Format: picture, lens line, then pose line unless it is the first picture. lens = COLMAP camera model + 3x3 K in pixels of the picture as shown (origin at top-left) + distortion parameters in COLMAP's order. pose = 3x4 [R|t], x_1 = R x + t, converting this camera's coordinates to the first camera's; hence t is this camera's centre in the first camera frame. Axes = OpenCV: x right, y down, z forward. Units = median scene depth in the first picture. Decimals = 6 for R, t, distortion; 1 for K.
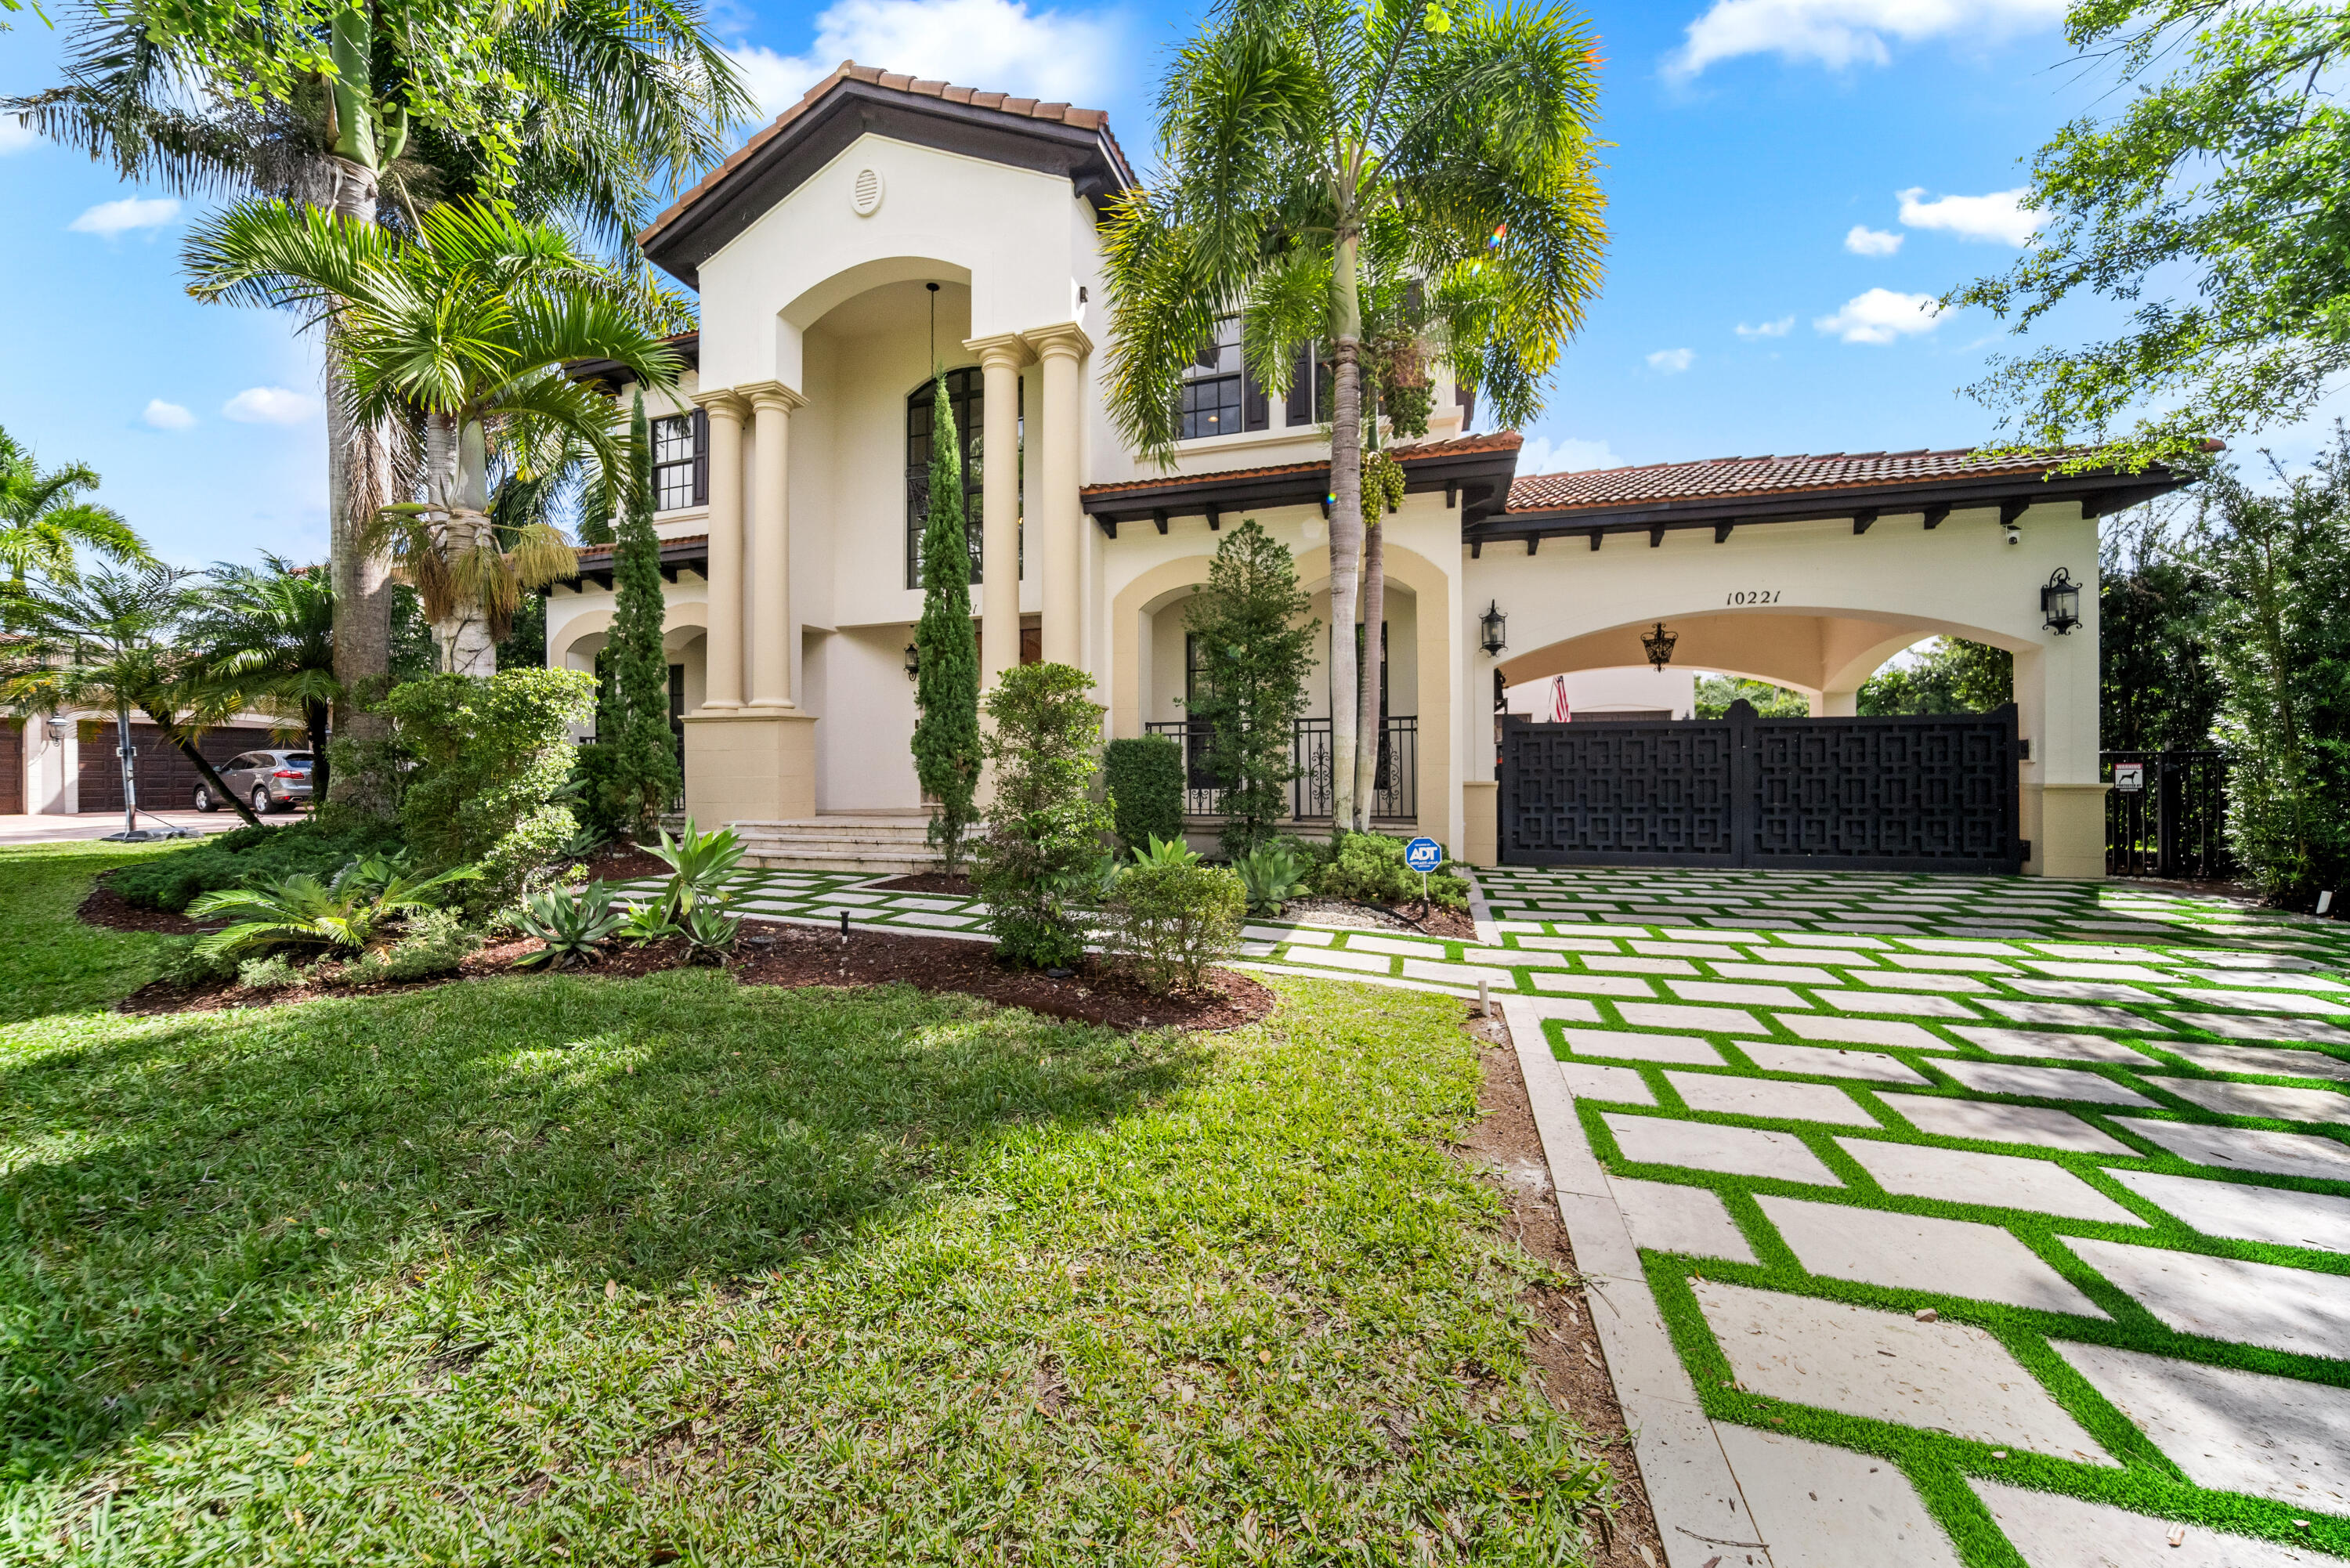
lens RADIAL K [[847.3, 0, 1151.8], [0, 847.3, 783.9], [0, 0, 1]] dist [-0.018513, 0.008833]
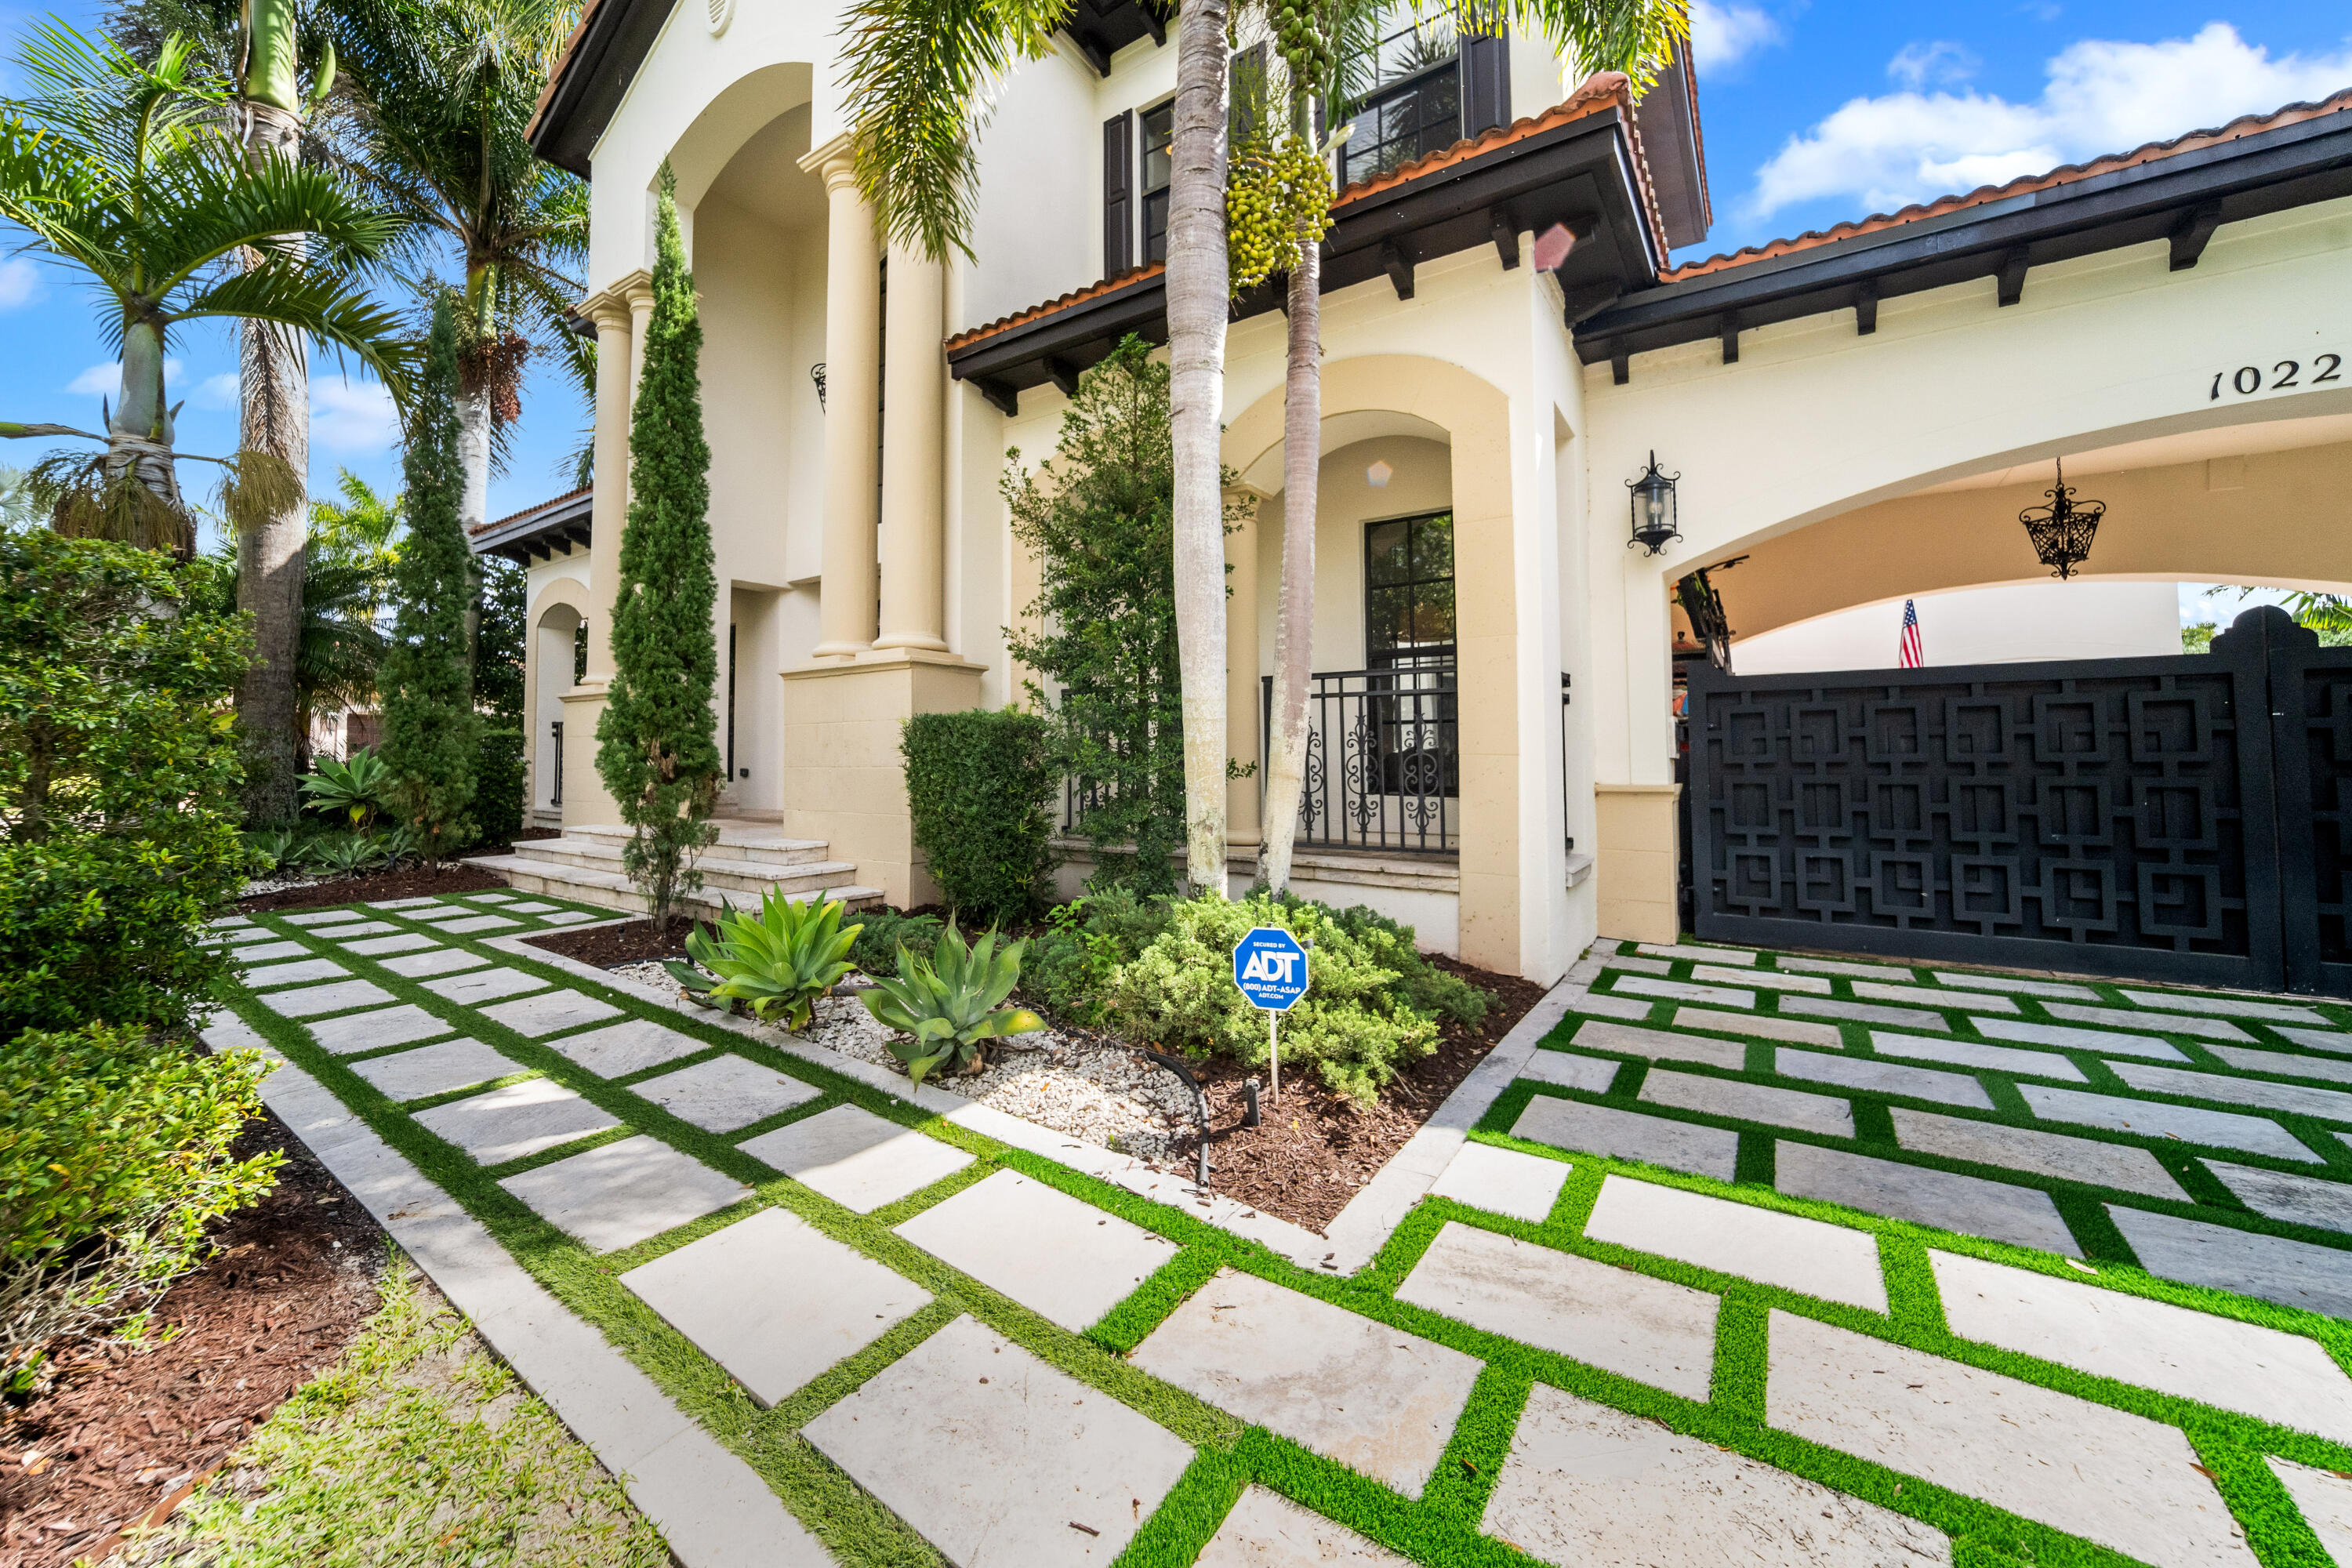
lens RADIAL K [[902.8, 0, 1150.0], [0, 902.8, 726.6], [0, 0, 1]] dist [-0.007074, 0.003745]
pose [[0.956631, -0.008893, -0.291165, 0.269228], [-0.005363, 0.998827, -0.048126, -0.010945], [0.291252, 0.047600, 0.955462, 0.367795]]
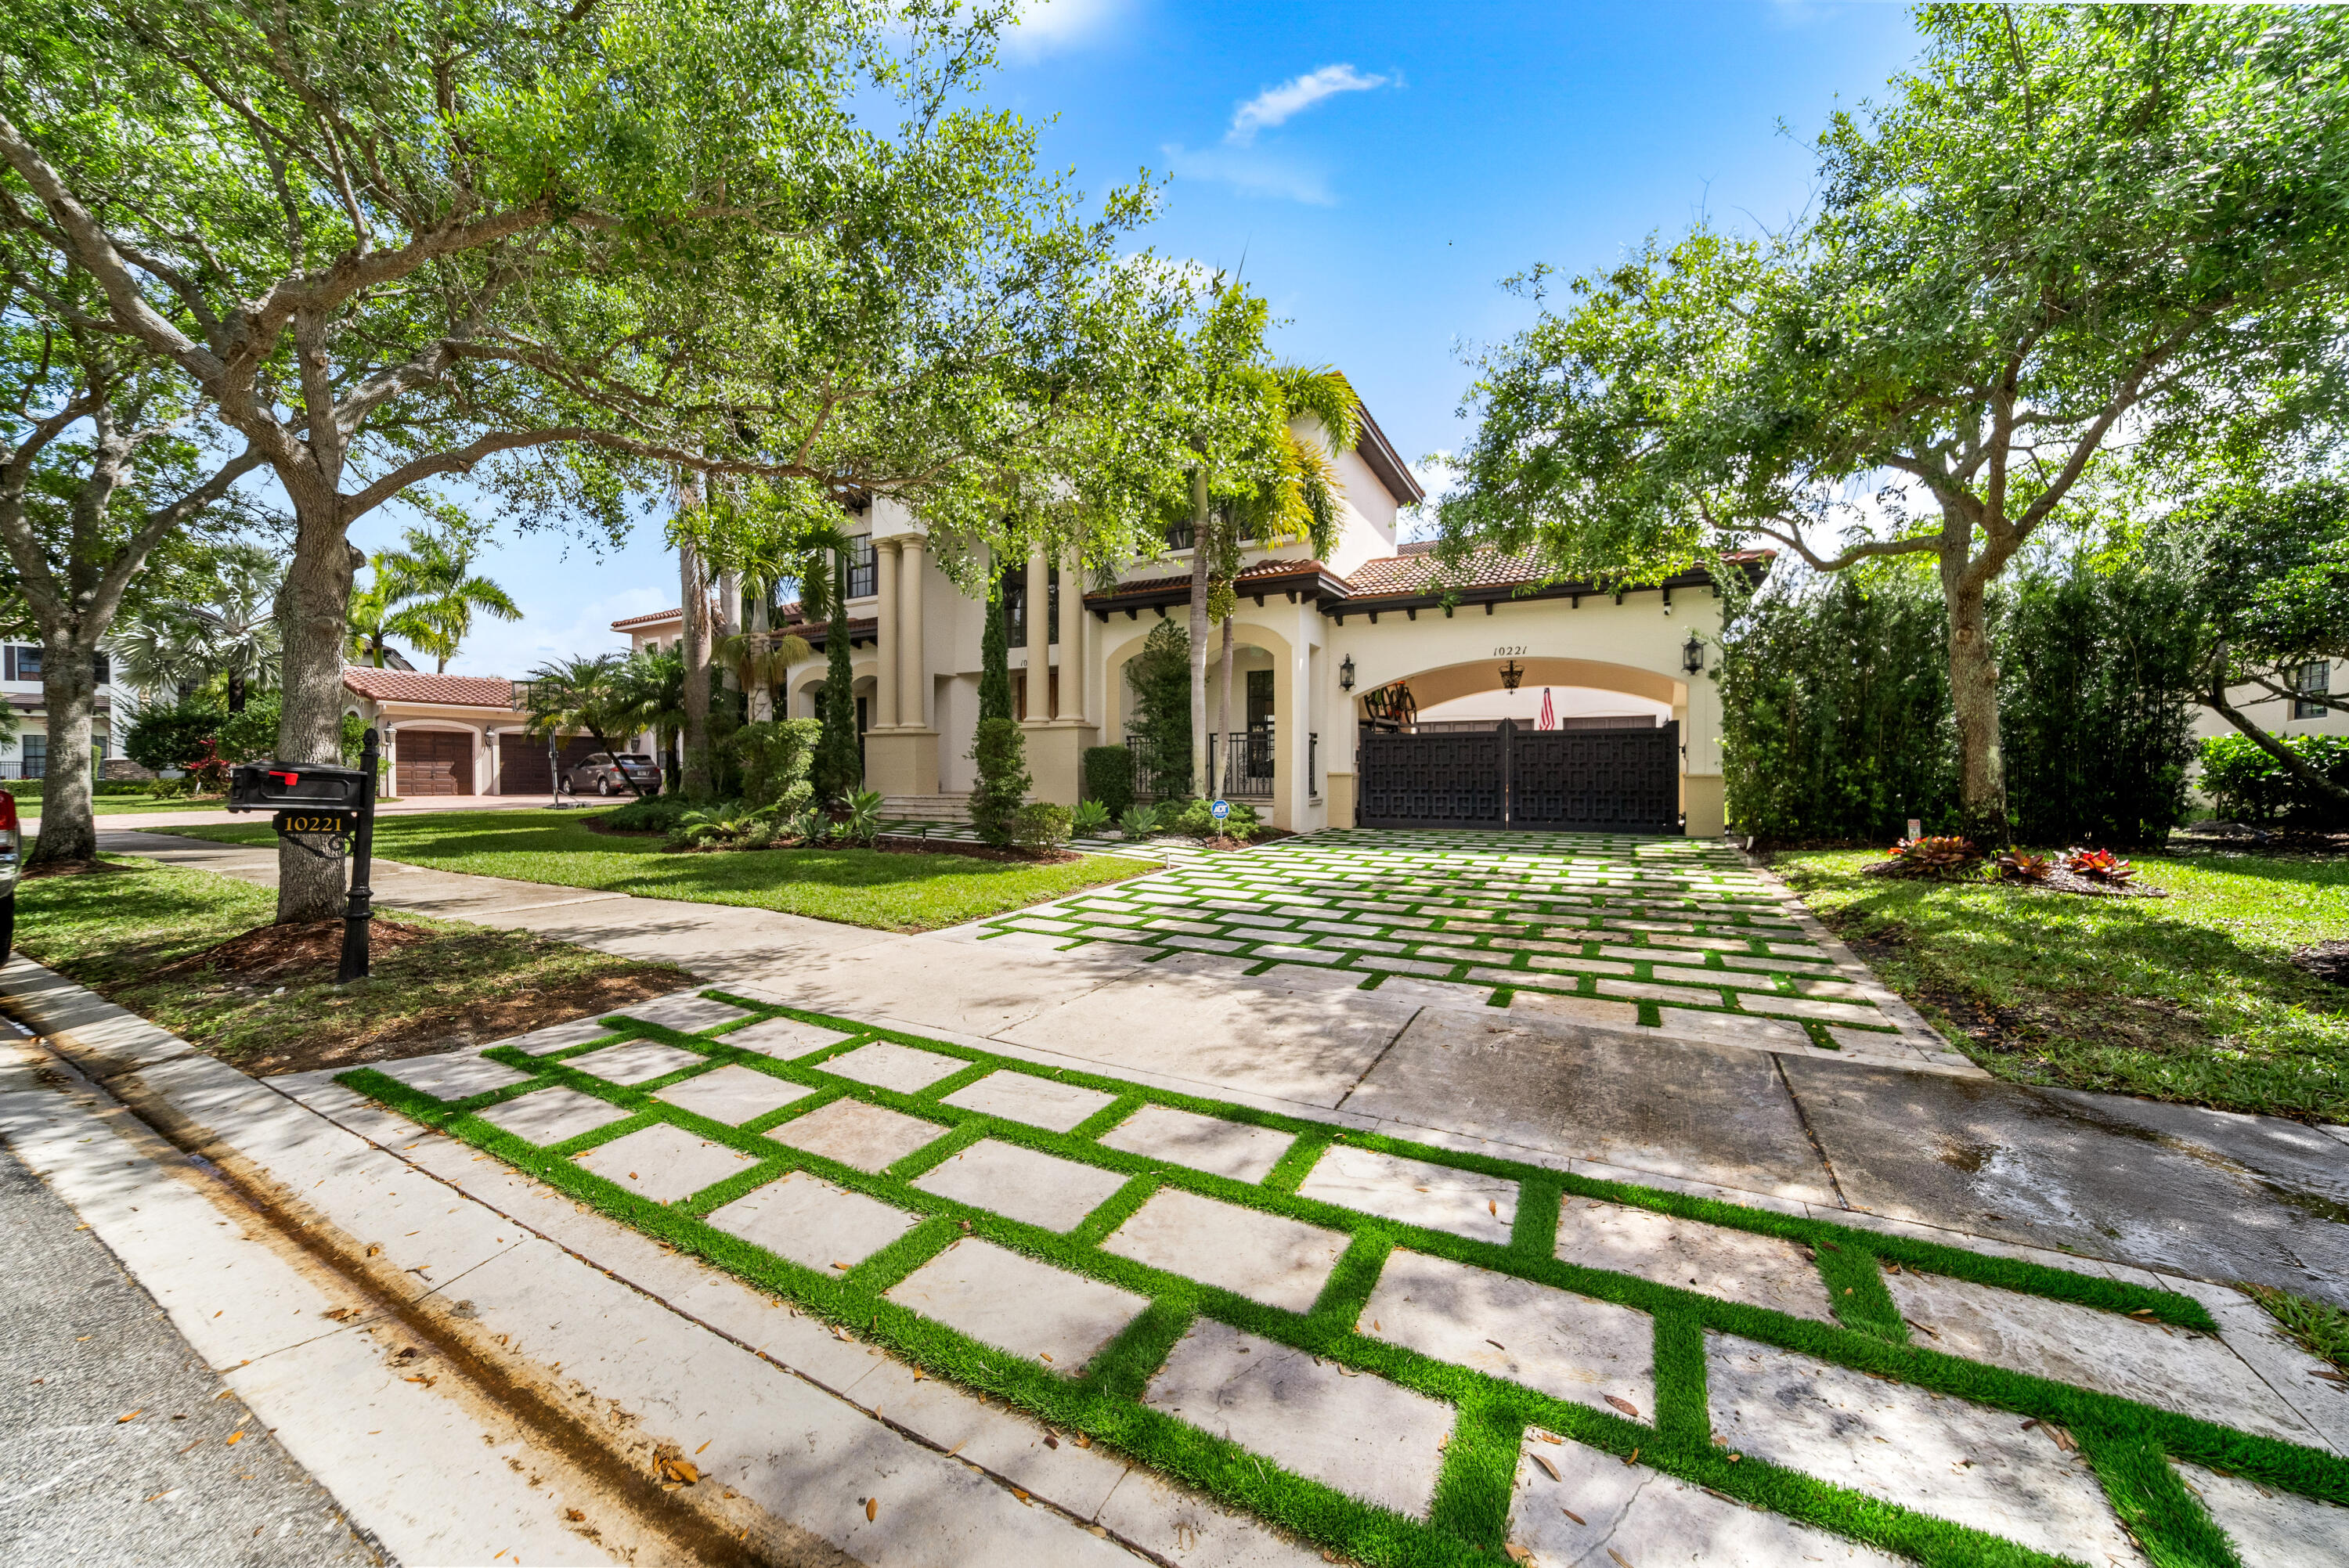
lens RADIAL K [[846.9, 0, 1151.3], [0, 846.9, 783.9], [0, 0, 1]] dist [-0.018513, 0.008833]
pose [[0.981409, 0.004547, -0.191875, 0.360625], [-0.004255, 0.999989, 0.001934, 0.016219], [0.191882, -0.001081, 0.981417, -0.590574]]
